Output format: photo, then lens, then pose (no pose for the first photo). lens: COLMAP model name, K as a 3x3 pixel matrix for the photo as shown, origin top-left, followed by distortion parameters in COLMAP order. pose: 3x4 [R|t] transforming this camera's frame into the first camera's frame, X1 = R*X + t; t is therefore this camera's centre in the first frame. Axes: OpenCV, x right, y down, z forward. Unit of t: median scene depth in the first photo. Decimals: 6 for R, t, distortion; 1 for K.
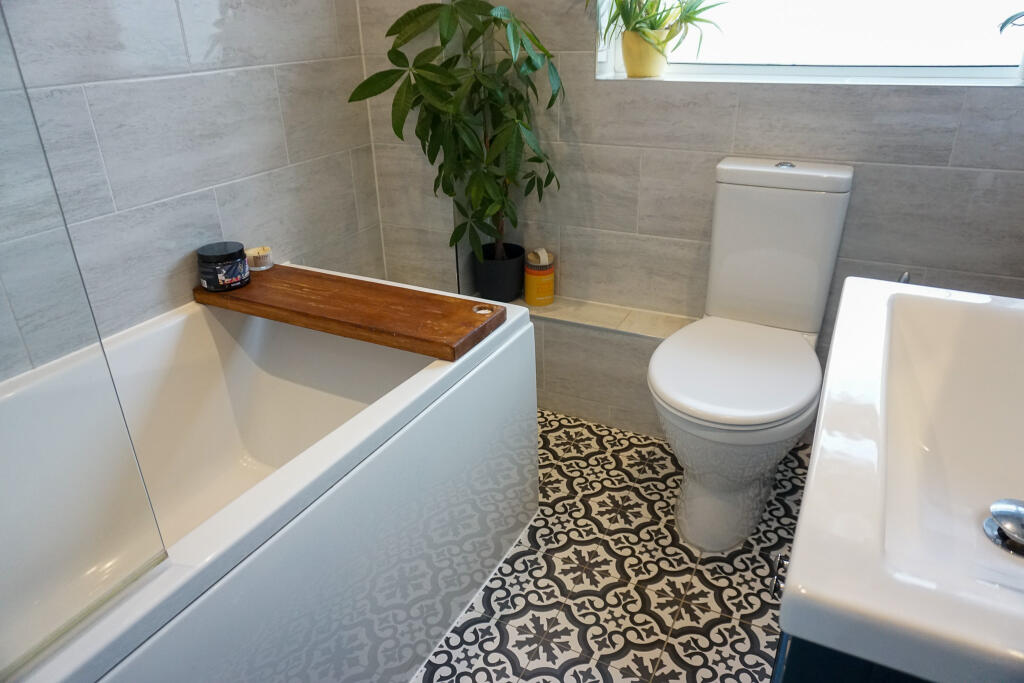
lens RADIAL K [[686.2, 0, 510.0], [0, 686.2, 337.1], [0, 0, 1]] dist [-0.041183, 0.024071]
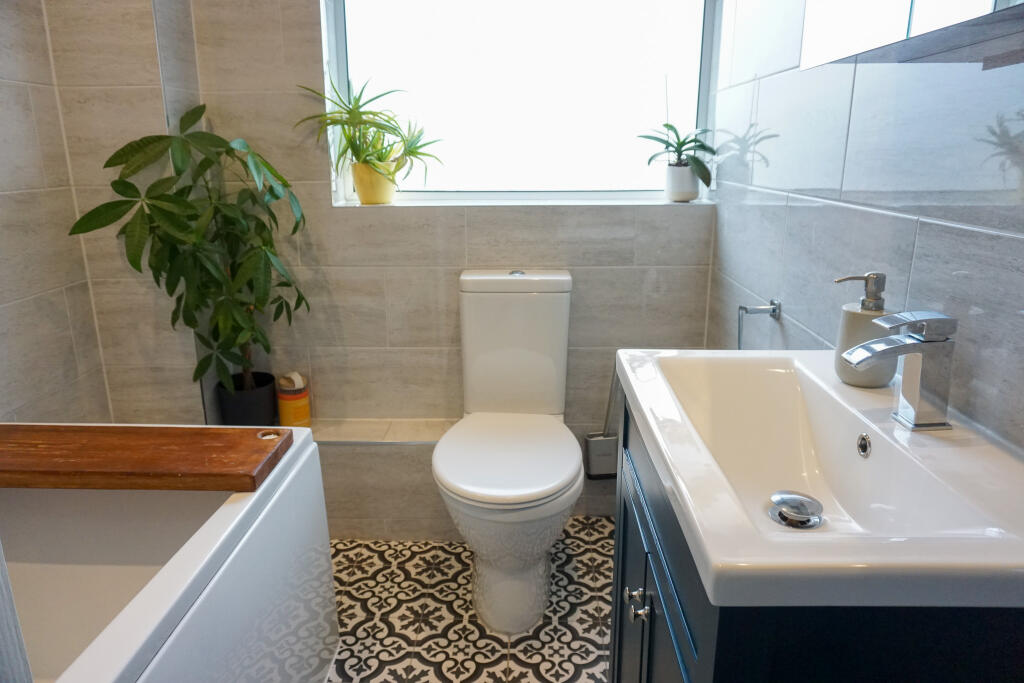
lens RADIAL K [[686.2, 0, 515.2], [0, 686.2, 341.5], [0, 0, 1]] dist [-0.041183, 0.024071]
pose [[0.898478, -0.099569, 0.427579, -0.097653], [0.171261, 0.976271, -0.132531, 0.013671], [-0.404237, 0.192304, 0.894210, -0.016980]]
